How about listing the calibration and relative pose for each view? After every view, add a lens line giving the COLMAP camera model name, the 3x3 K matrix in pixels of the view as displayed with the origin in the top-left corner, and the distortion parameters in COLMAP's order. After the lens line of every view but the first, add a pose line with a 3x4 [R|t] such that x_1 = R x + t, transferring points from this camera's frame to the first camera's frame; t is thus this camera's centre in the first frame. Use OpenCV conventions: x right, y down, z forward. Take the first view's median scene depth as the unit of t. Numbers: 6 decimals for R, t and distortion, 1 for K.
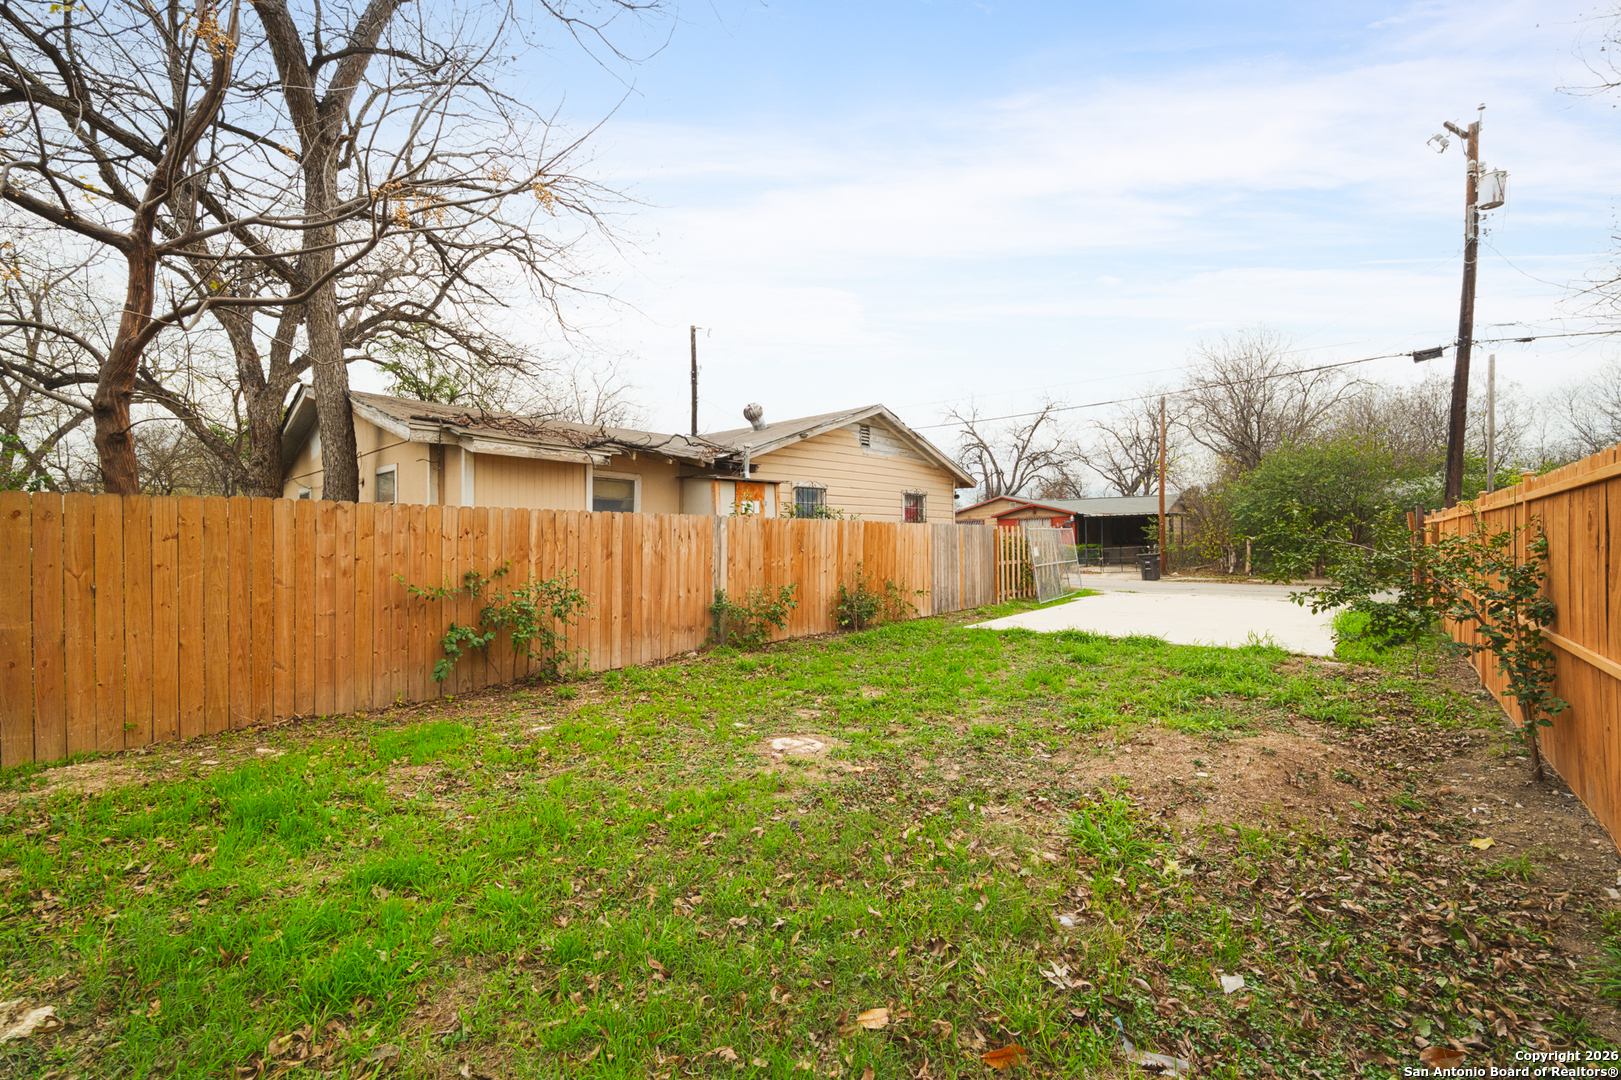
lens RADIAL K [[687.8, 0, 812.5], [0, 687.8, 546.2], [0, 0, 1]] dist [-0.009217, 0.000069]
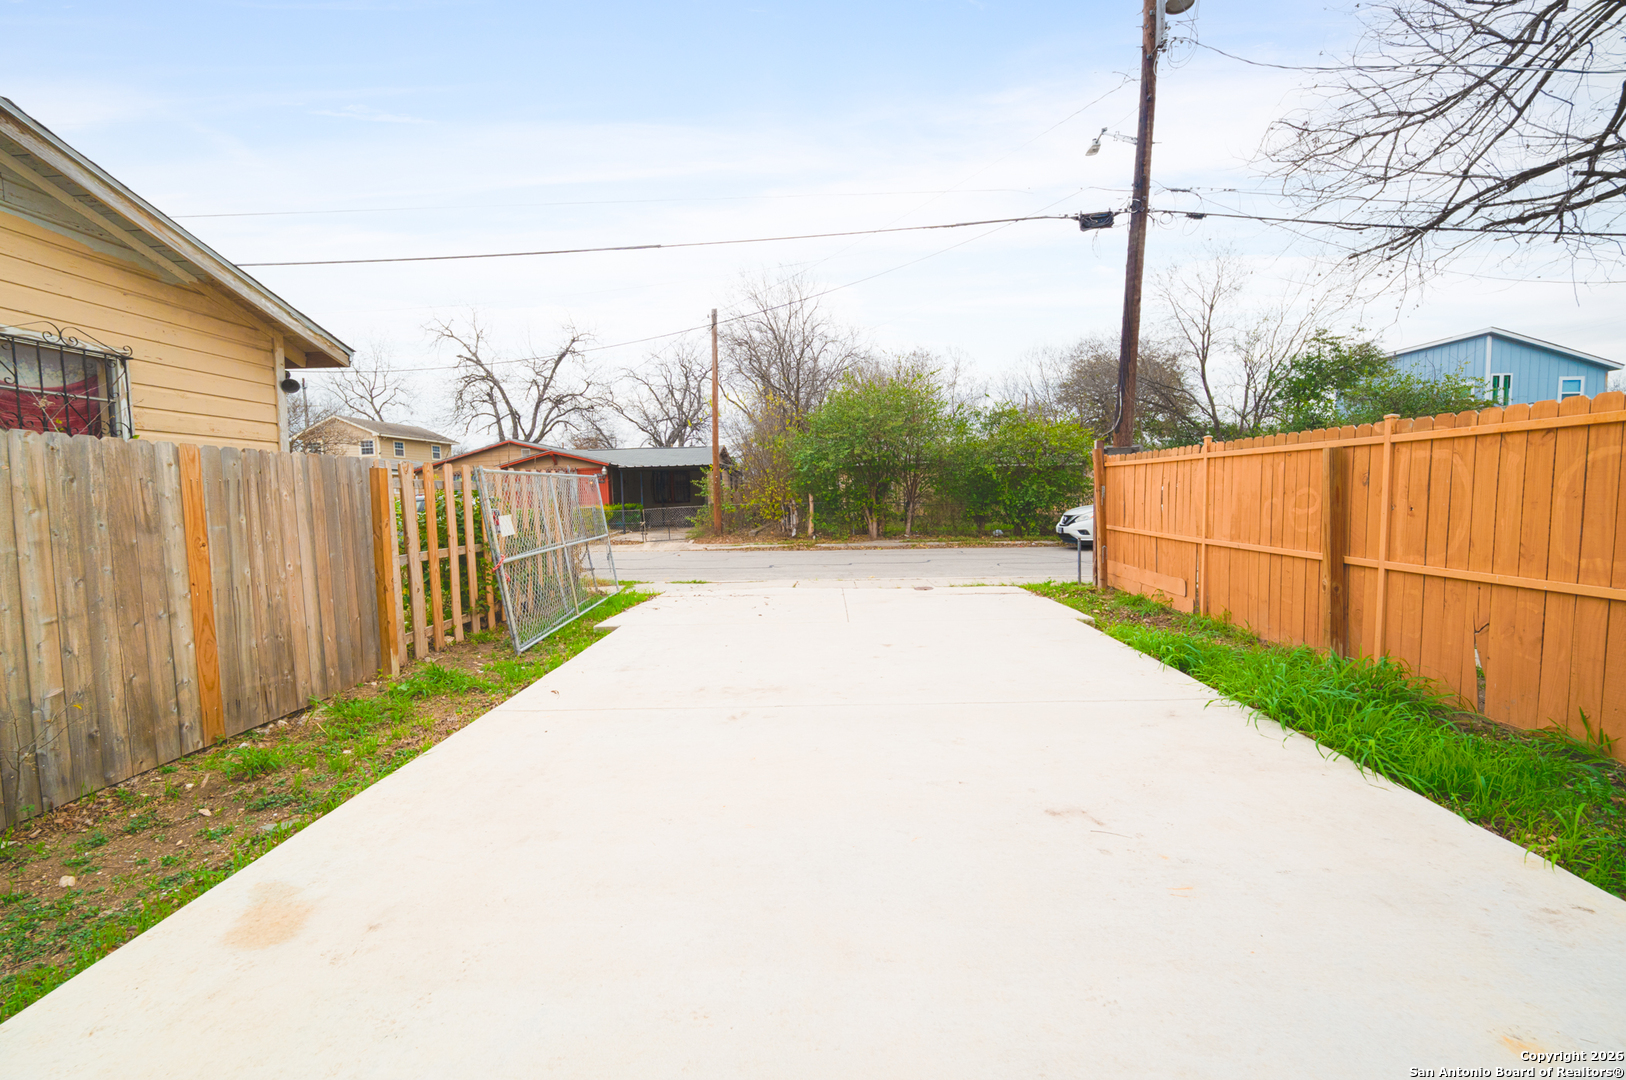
lens RADIAL K [[689.9, 0, 815.0], [0, 689.9, 546.2], [0, 0, 1]] dist [-0.009217, 0.000069]
pose [[0.795408, -0.052289, 0.603815, 0.081092], [0.016266, 0.997754, 0.064976, -0.001322], [-0.605856, -0.041861, 0.794472, 0.203179]]
